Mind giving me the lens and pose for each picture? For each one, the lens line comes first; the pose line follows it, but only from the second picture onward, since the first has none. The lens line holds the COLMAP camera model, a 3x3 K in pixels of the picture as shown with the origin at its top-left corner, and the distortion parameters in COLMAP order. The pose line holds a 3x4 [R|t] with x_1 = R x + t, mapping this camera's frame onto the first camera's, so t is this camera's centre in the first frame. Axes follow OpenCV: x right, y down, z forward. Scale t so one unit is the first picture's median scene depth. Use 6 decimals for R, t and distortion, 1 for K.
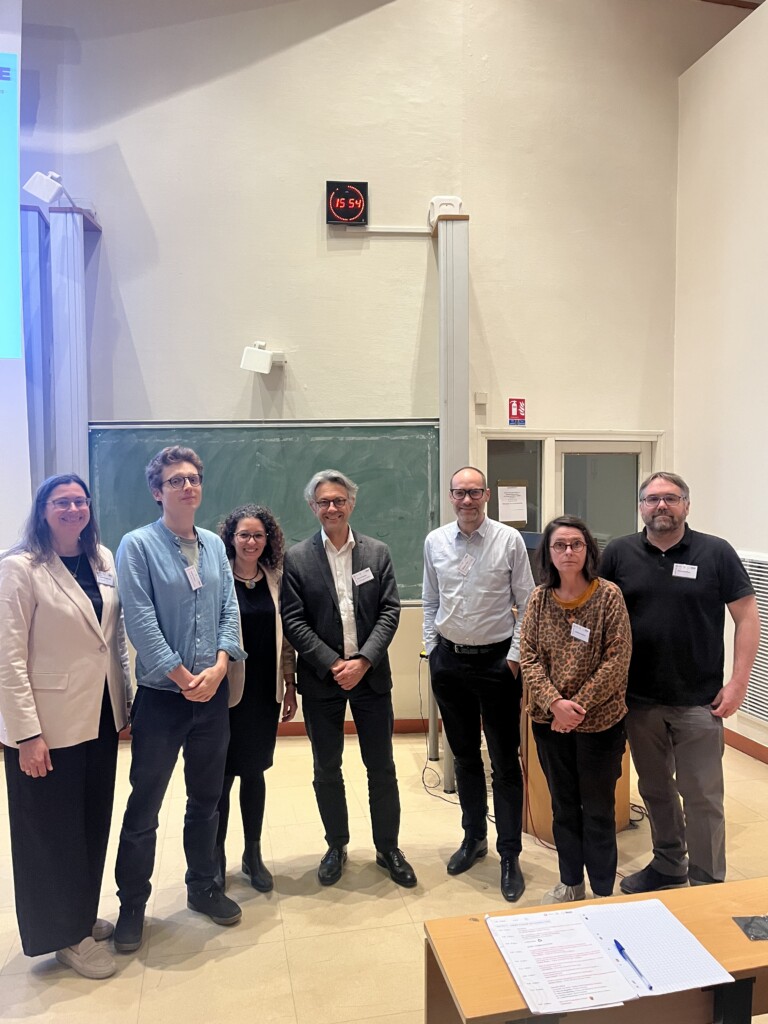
lens RADIAL K [[777.3, 0, 387.0], [0, 777.3, 509.0], [0, 0, 1]] dist [0.061517, -0.077999]
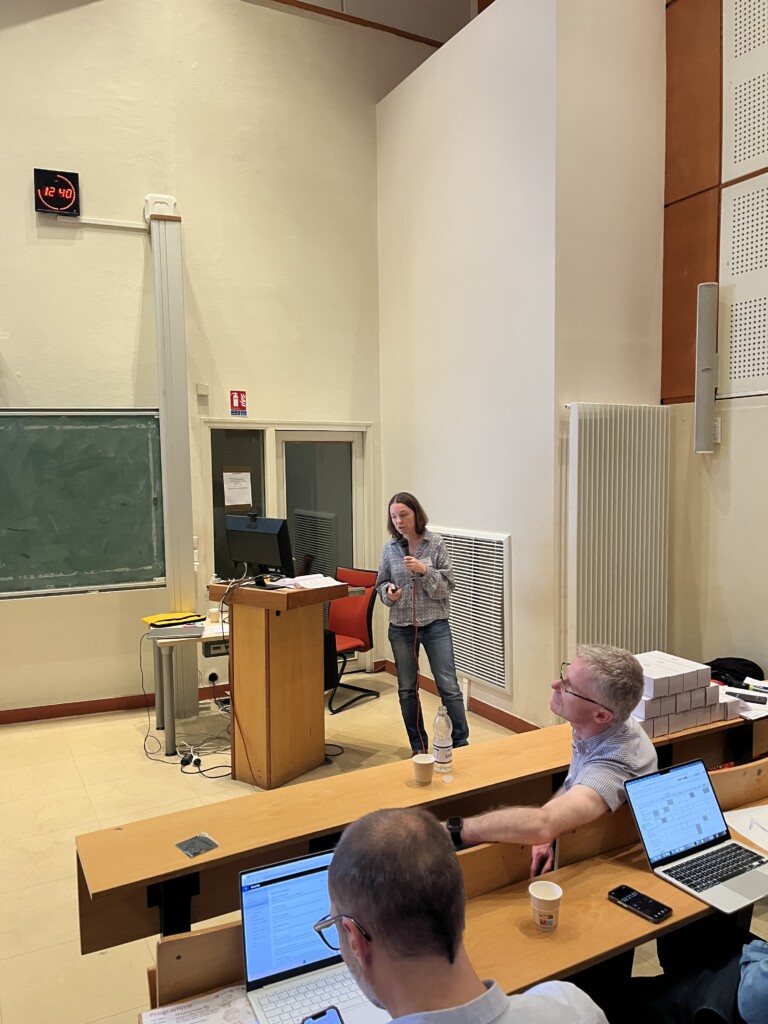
lens RADIAL K [[777.3, 0, 396.5], [0, 777.3, 517.0], [0, 0, 1]] dist [0.061517, -0.077999]
pose [[0.957920, -0.029002, 0.285566, 0.066362], [0.019806, 0.999190, 0.035039, -0.000882], [-0.286351, -0.027908, 0.957718, -0.105487]]
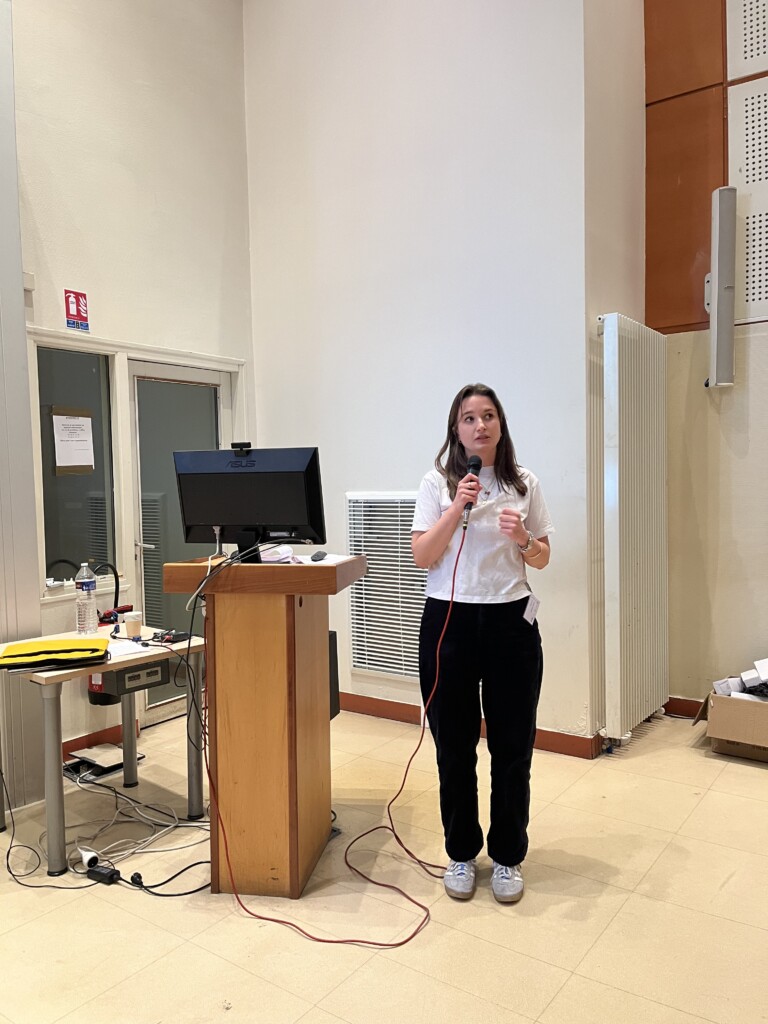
lens RADIAL K [[777.3, 0, 378.2], [0, 777.3, 513.5], [0, 0, 1]] dist [0.061517, -0.077999]
pose [[0.753182, -0.044242, 0.656323, -0.108432], [0.041964, 0.998935, 0.019180, 0.060901], [-0.656473, 0.013096, 0.754236, 0.294972]]
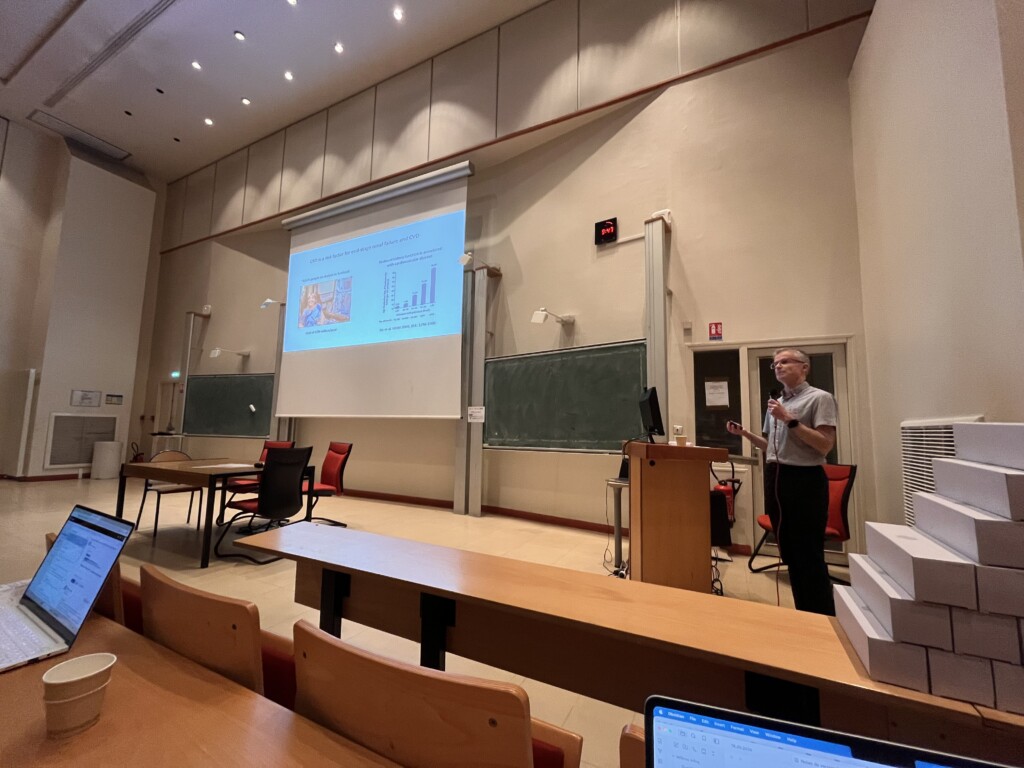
lens RADIAL K [[412.9, 0, 508.9], [0, 412.9, 388.9], [0, 0, 1]] dist [-0.005865, 0.000066]
pose [[0.768769, -0.042000, -0.638146, 0.377578], [-0.046652, 0.991500, -0.121457, 0.102917], [0.637823, 0.123143, 0.760275, 0.169308]]
